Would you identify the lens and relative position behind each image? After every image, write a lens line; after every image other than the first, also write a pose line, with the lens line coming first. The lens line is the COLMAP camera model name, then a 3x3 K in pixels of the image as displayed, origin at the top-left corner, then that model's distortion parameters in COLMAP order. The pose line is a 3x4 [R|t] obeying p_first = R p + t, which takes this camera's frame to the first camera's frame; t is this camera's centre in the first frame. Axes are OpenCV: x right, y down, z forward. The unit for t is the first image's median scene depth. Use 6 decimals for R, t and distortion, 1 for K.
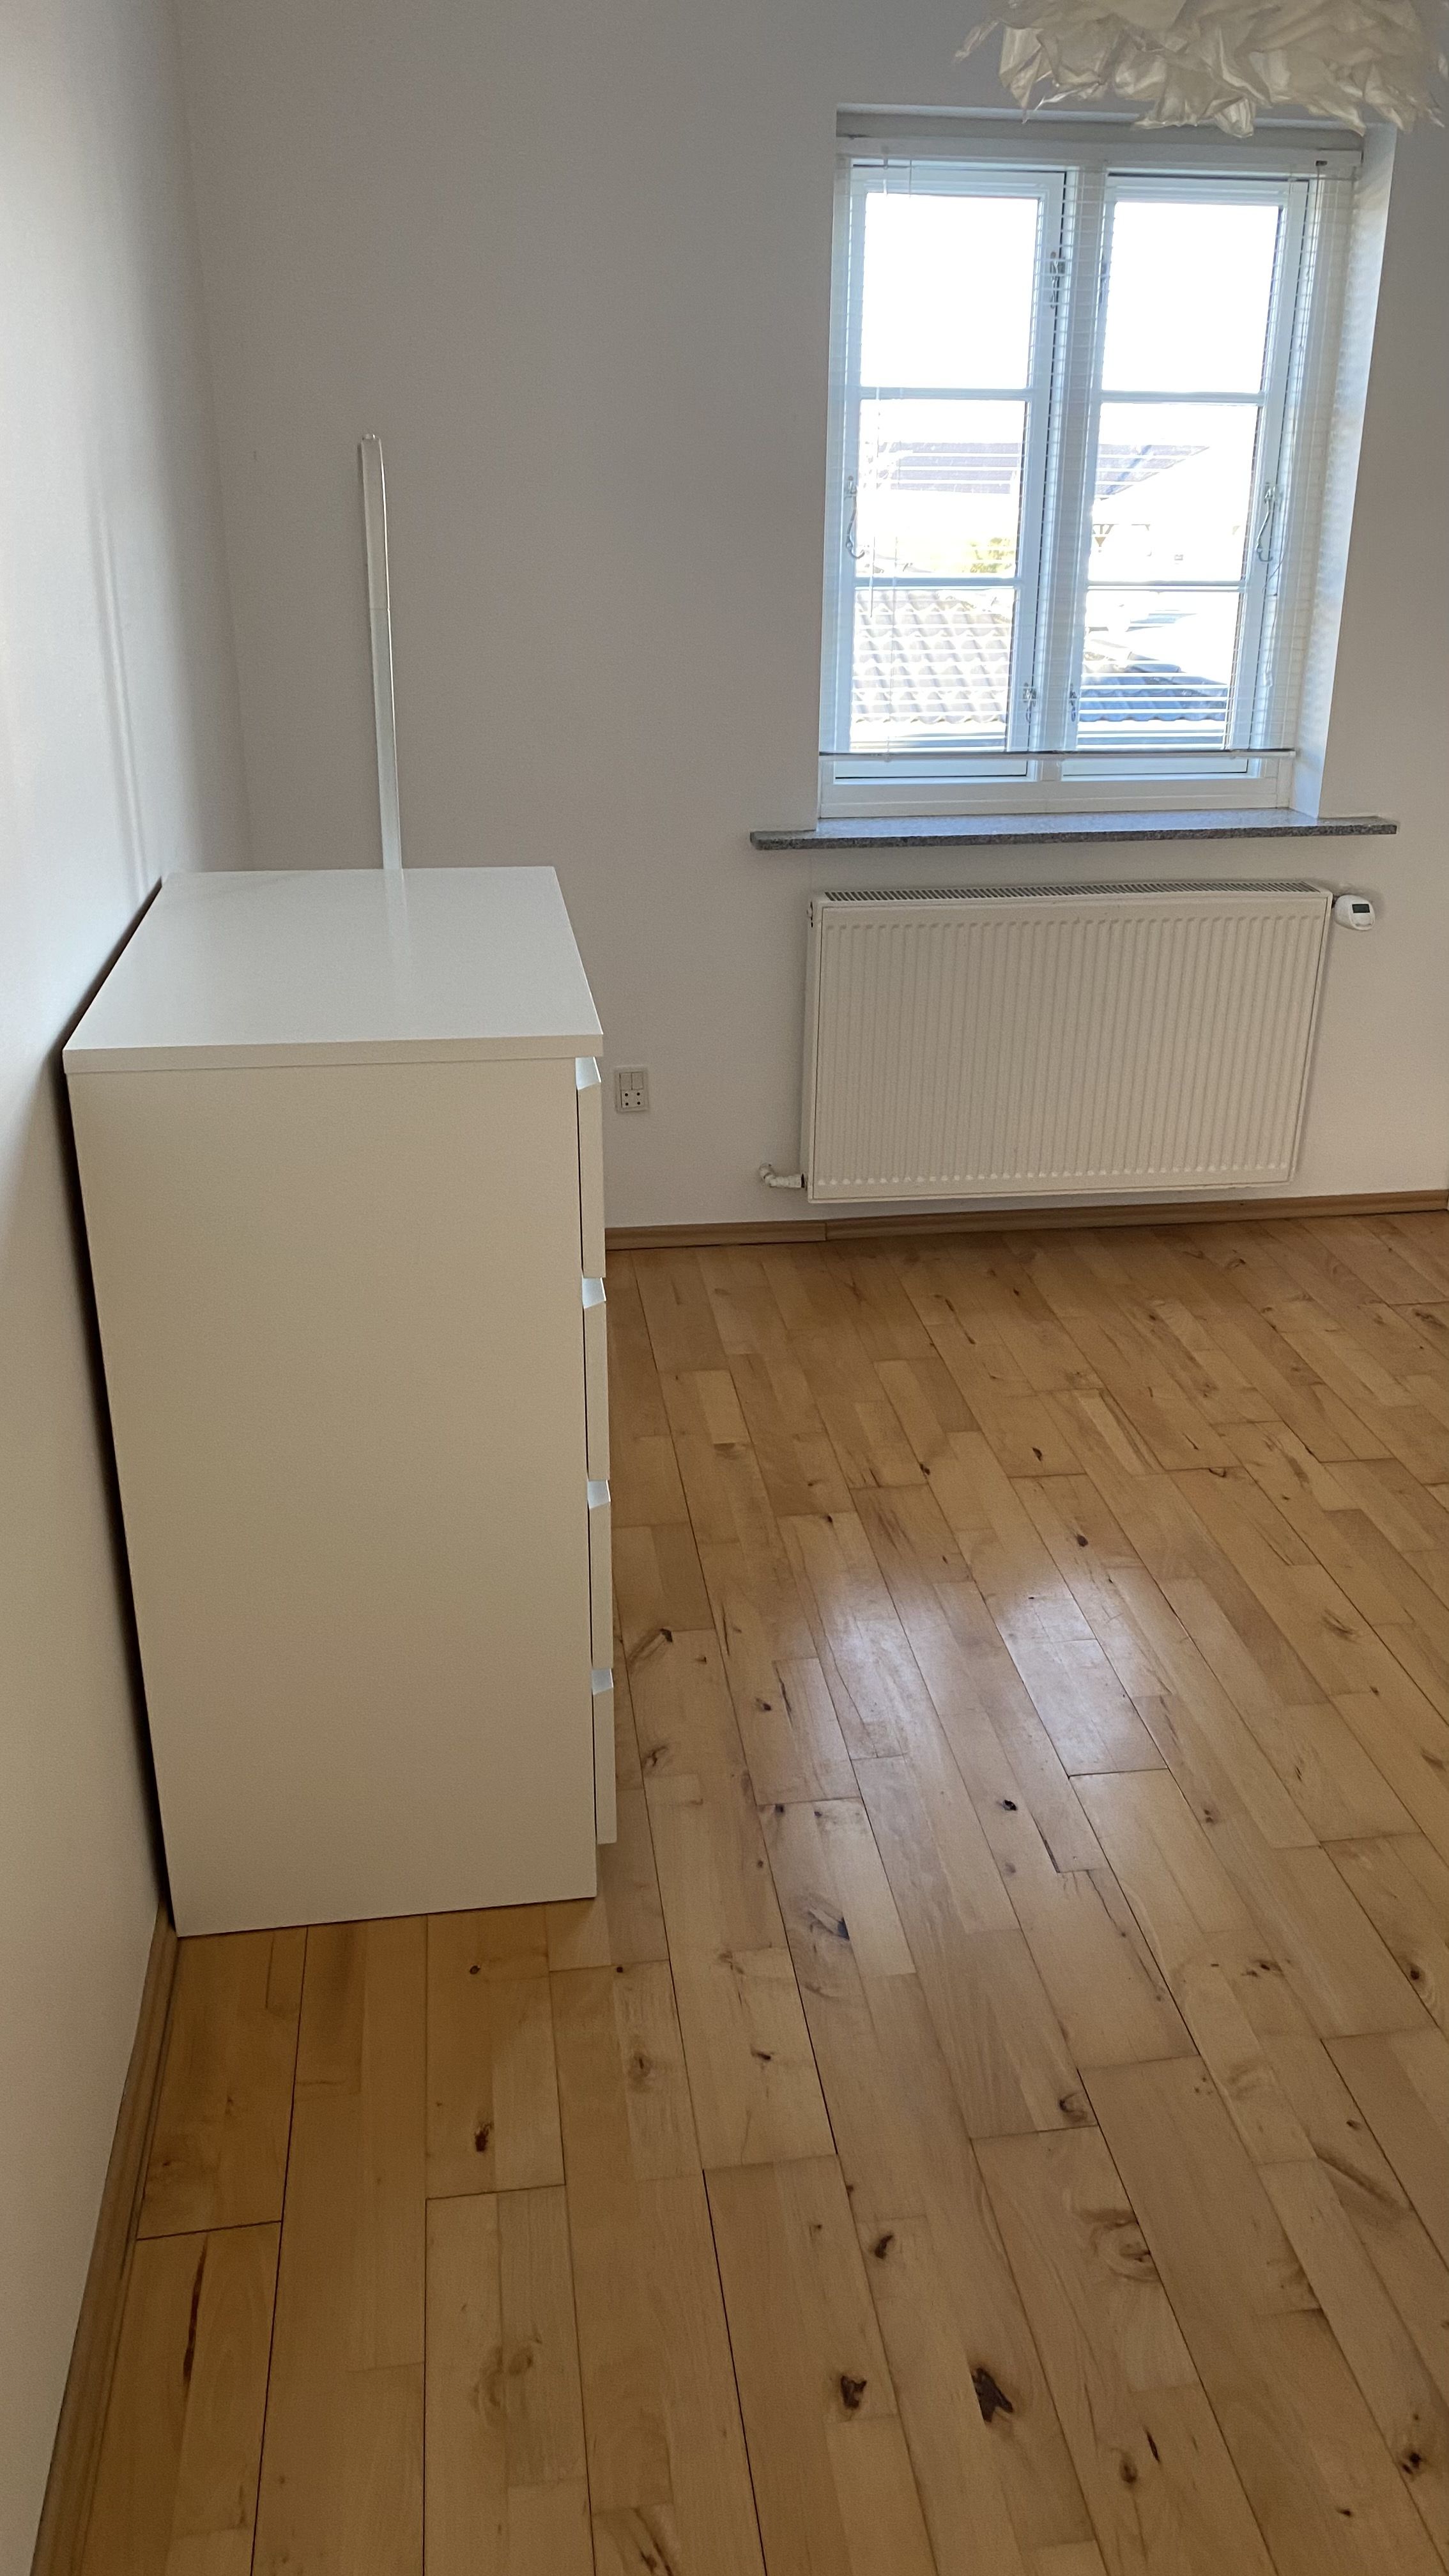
lens RADIAL K [[1965.2, 0, 731.6], [0, 1965.2, 1279.9], [0, 0, 1]] dist [0.060126, -0.084790]
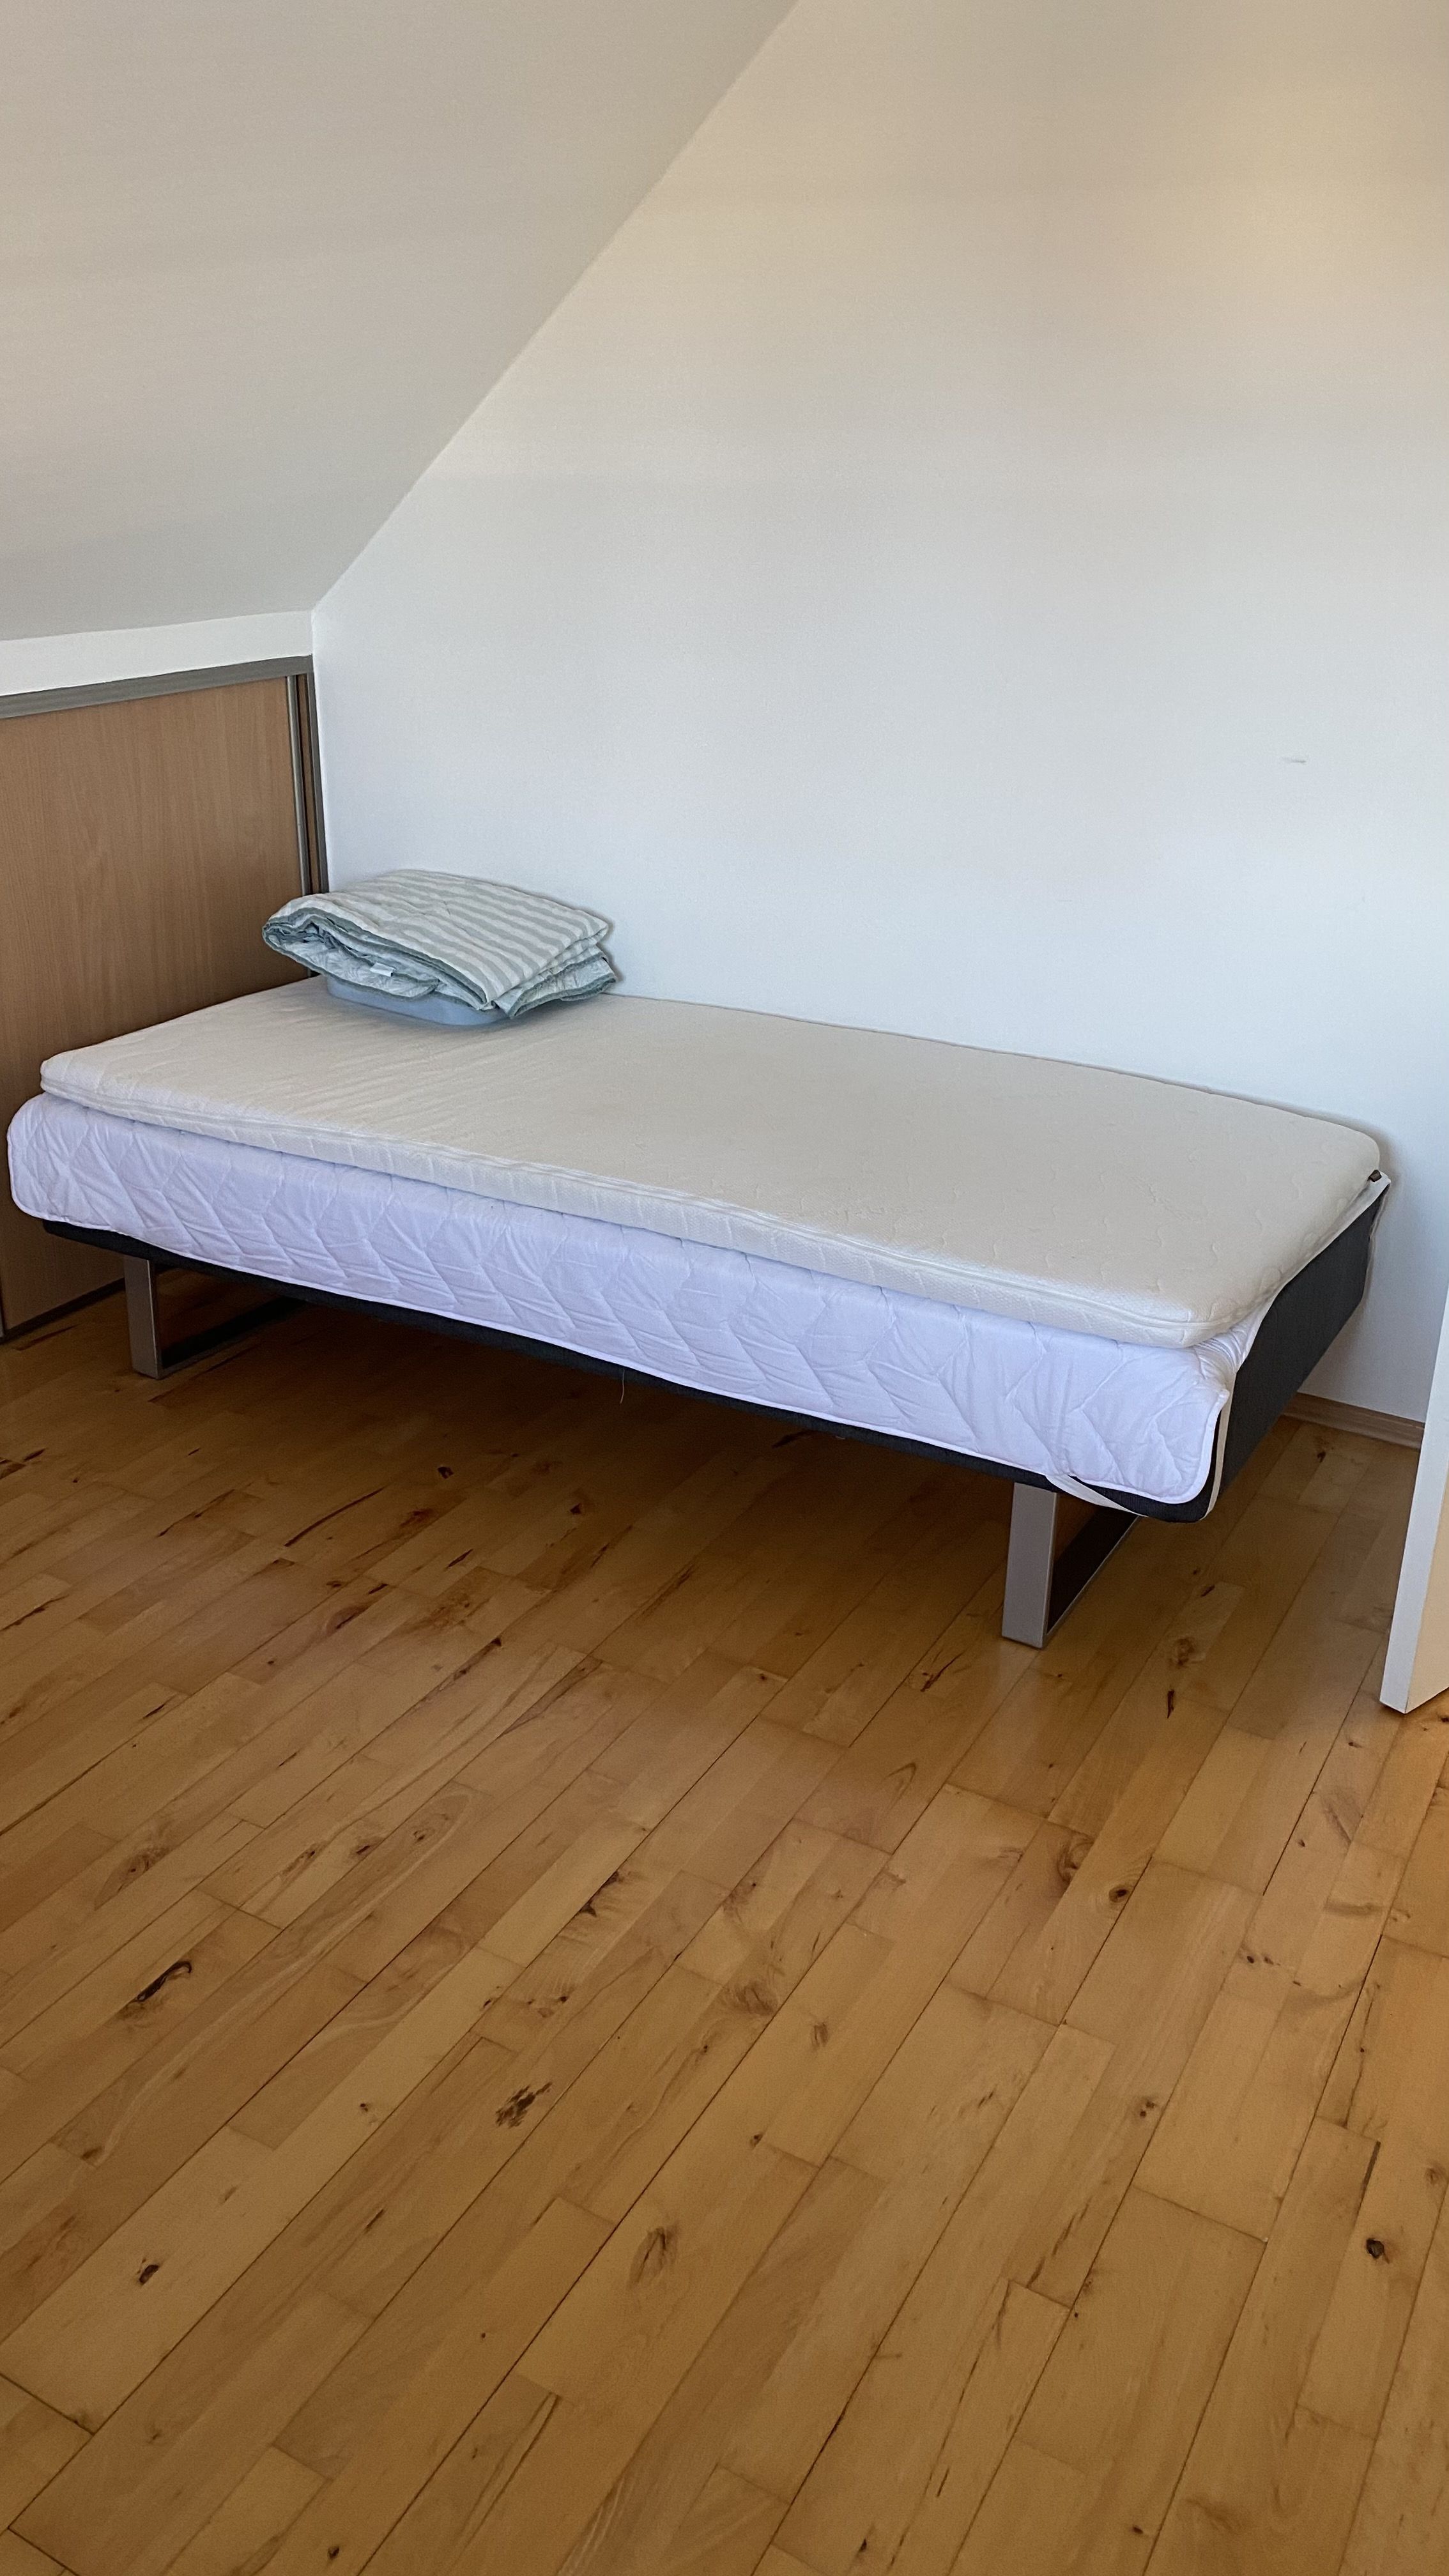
lens RADIAL K [[1965.2, 0, 731.6], [0, 1965.2, 1279.9], [0, 0, 1]] dist [0.060126, -0.084790]
pose [[-0.794455, -0.259704, 0.548995, 0.010659], [0.213407, 0.726936, 0.652703, -0.367585], [-0.568594, 0.635702, -0.522095, 0.872576]]
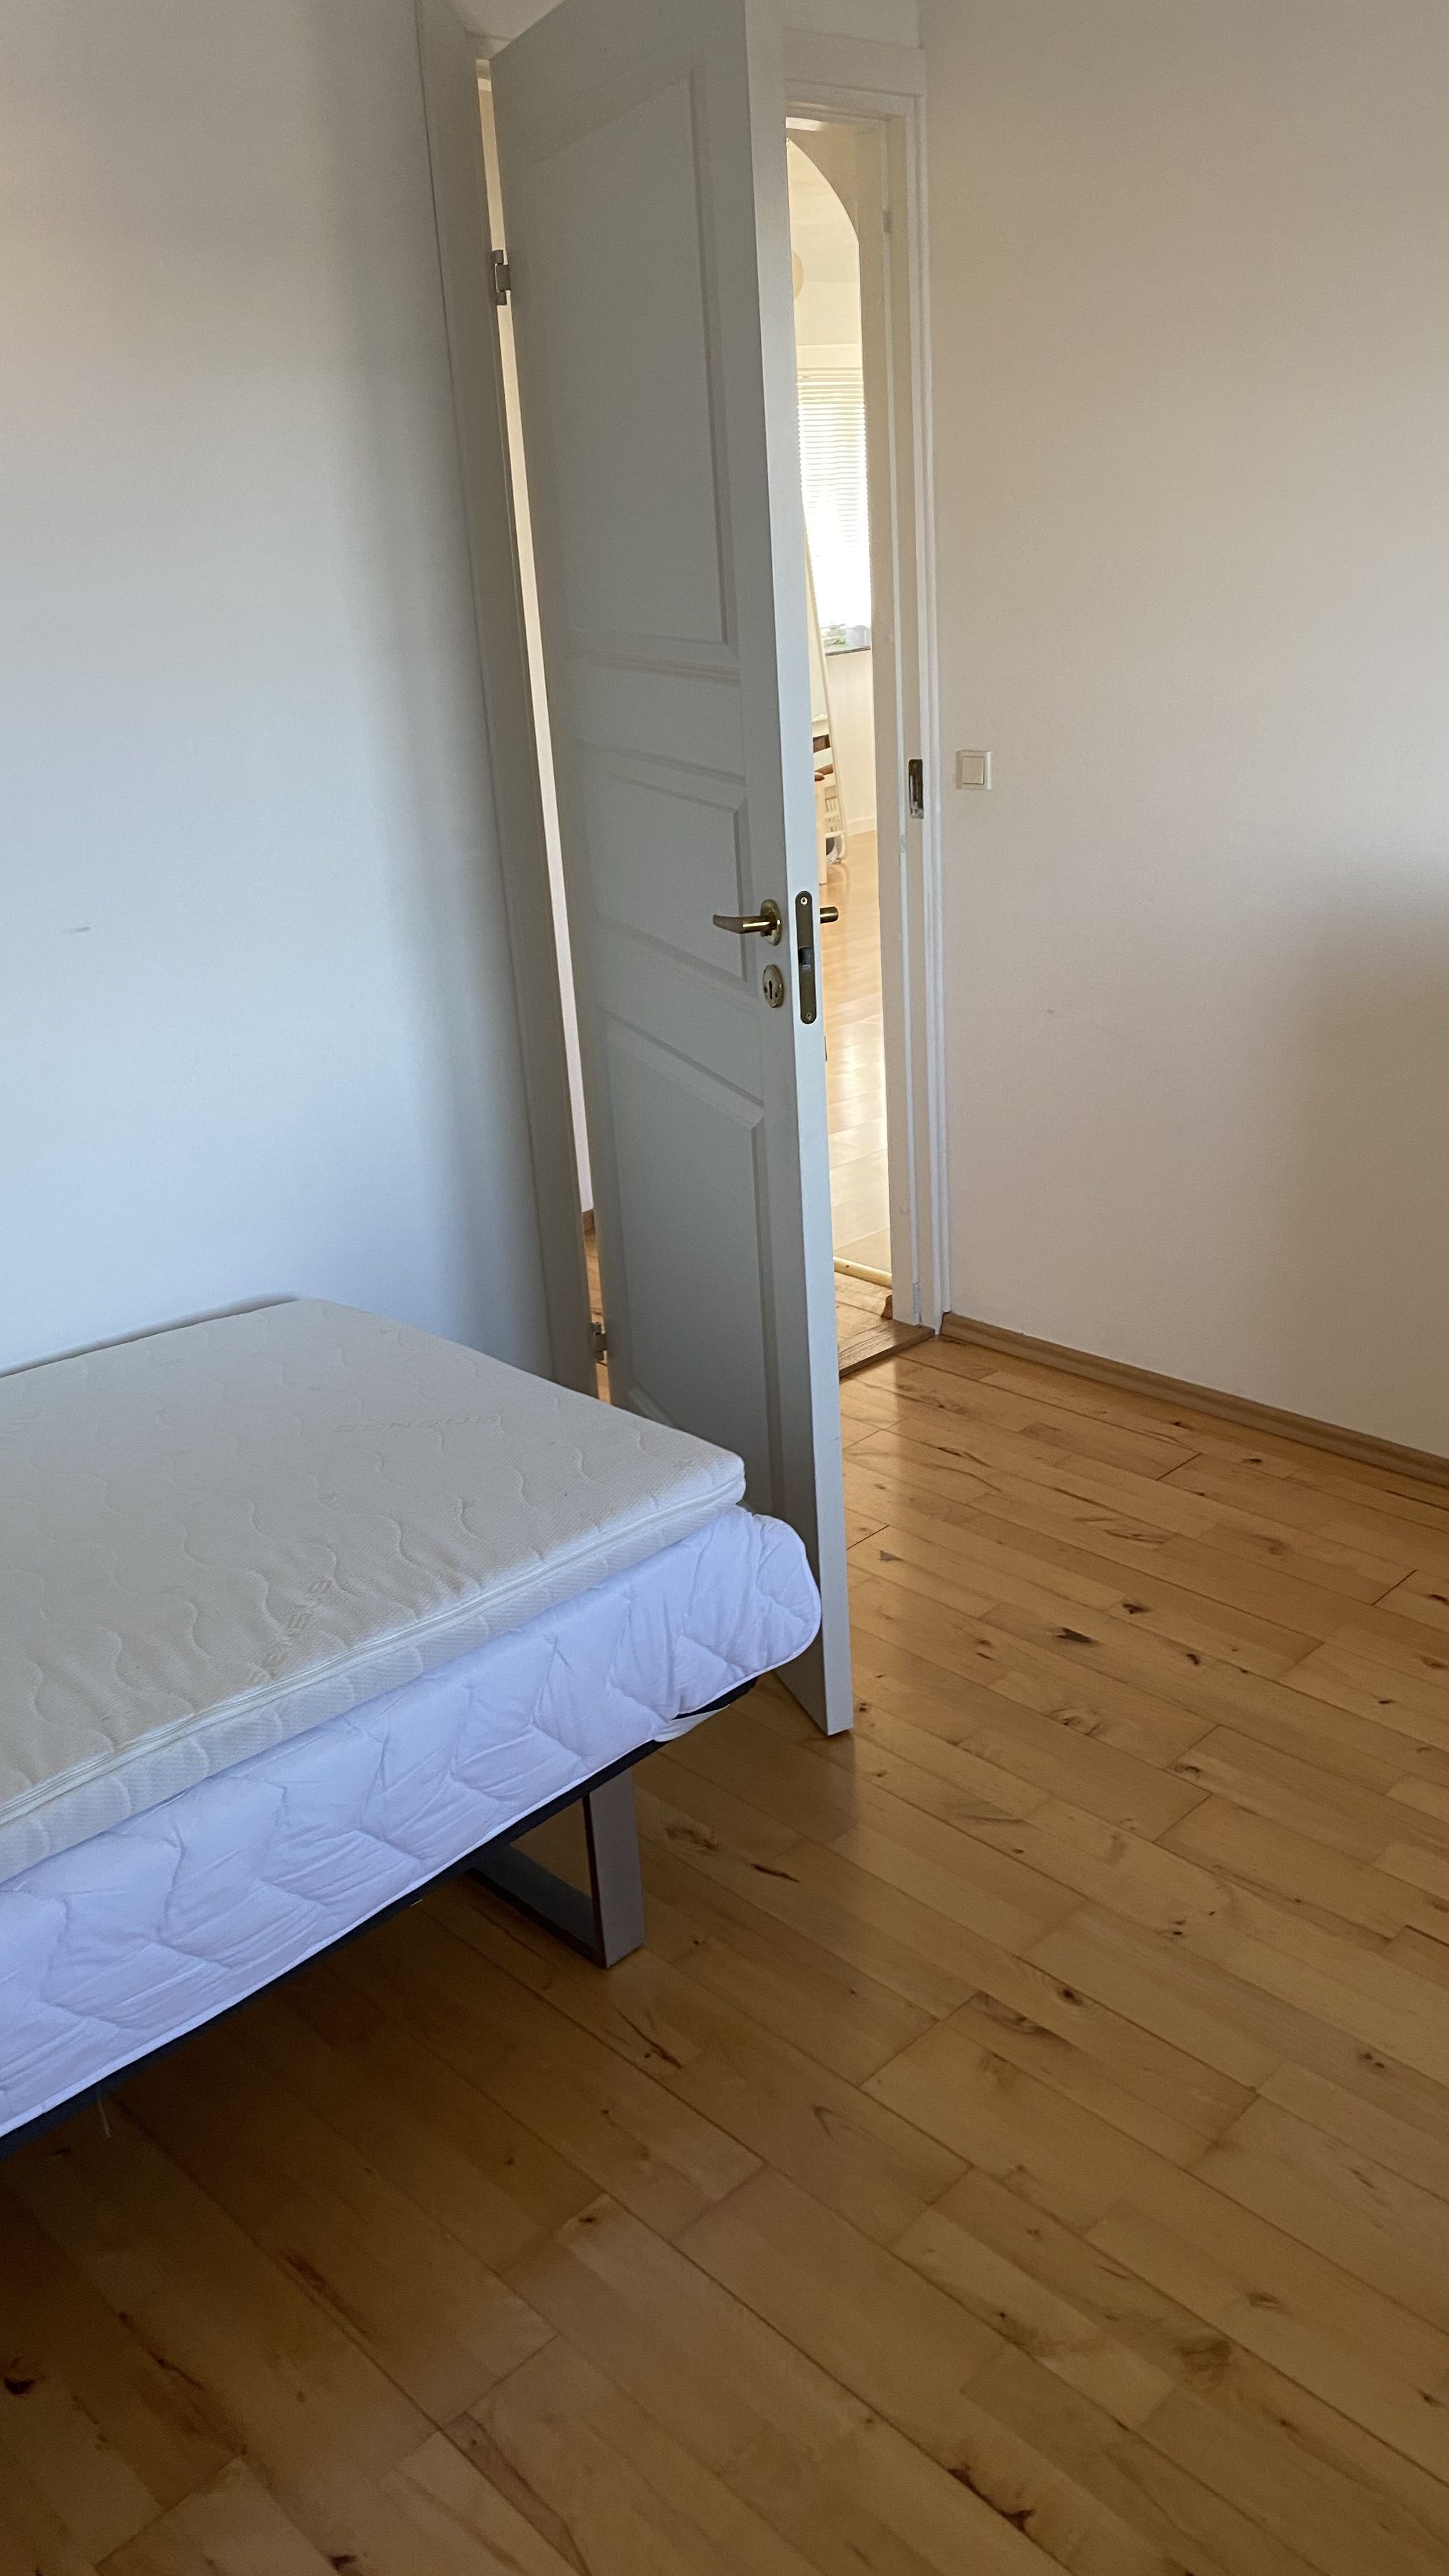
lens RADIAL K [[1979.6, 0, 745.9], [0, 1979.6, 1319.0], [0, 0, 1]] dist [0.008173, 0.000552]
pose [[-0.798247, 0.264638, -0.541080, 0.551440], [-0.179018, 0.753484, 0.632625, -0.300996], [0.575112, 0.601854, -0.554092, 0.749917]]
